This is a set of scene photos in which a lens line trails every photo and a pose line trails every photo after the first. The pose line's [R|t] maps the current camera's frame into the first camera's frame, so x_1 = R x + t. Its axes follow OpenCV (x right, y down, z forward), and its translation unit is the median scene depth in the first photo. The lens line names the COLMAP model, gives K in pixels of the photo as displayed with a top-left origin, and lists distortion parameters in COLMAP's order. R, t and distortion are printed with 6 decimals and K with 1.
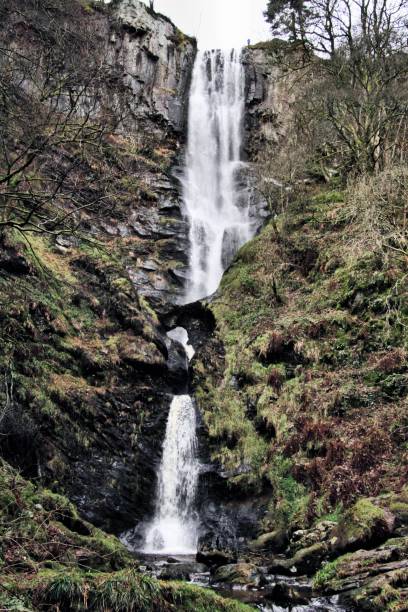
lens RADIAL K [[715.1, 0, 204.0], [0, 715.1, 306.0], [0, 0, 1]] dist [0.025264, 0.057326]
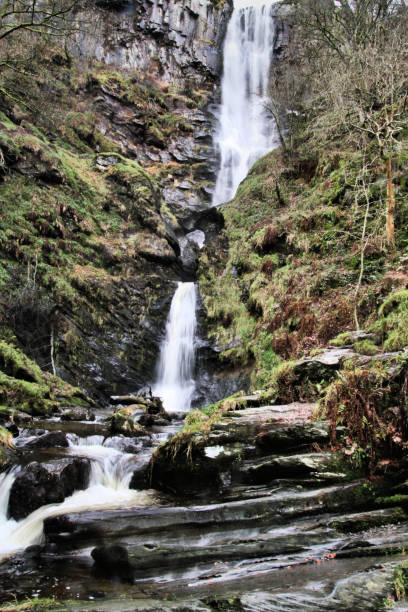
lens RADIAL K [[547.0, 0, 202.4], [0, 547.0, 313.5], [0, 0, 1]] dist [-0.142098, 0.124789]
pose [[0.989515, -0.000907, -0.144424, 0.112941], [0.018143, 0.992839, 0.118071, 0.067258], [0.143283, -0.119453, 0.982446, 0.134608]]
